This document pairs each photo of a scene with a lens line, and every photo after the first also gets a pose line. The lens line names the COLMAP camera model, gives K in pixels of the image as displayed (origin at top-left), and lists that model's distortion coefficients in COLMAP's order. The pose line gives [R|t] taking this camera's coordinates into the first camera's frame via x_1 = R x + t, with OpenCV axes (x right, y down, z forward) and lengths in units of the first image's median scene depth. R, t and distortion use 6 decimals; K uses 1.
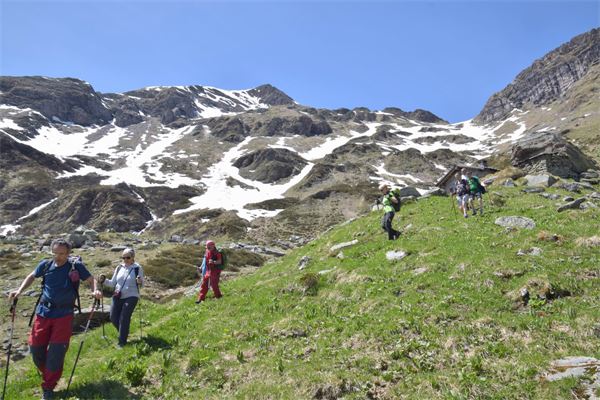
lens RADIAL K [[449.8, 0, 300.0], [0, 449.8, 200.0], [0, 0, 1]] dist [-0.115847, 0.105138]
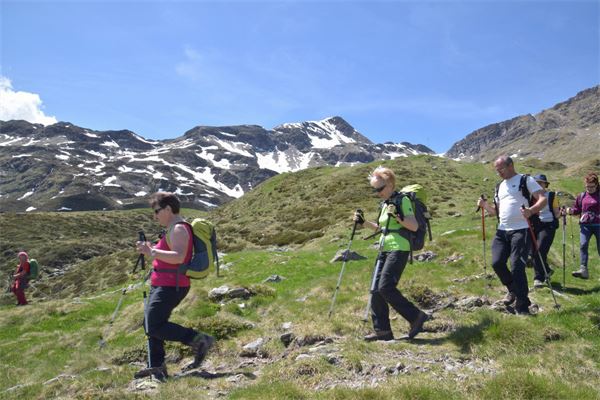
lens RADIAL K [[428.0, 0, 300.0], [0, 428.0, 200.0], [0, 0, 1]] dist [-0.126108, 0.087810]
pose [[0.993708, 0.080697, -0.077671, -0.124127], [-0.073312, 0.992903, 0.093645, -0.135872], [0.084676, -0.087361, 0.992571, -1.259476]]
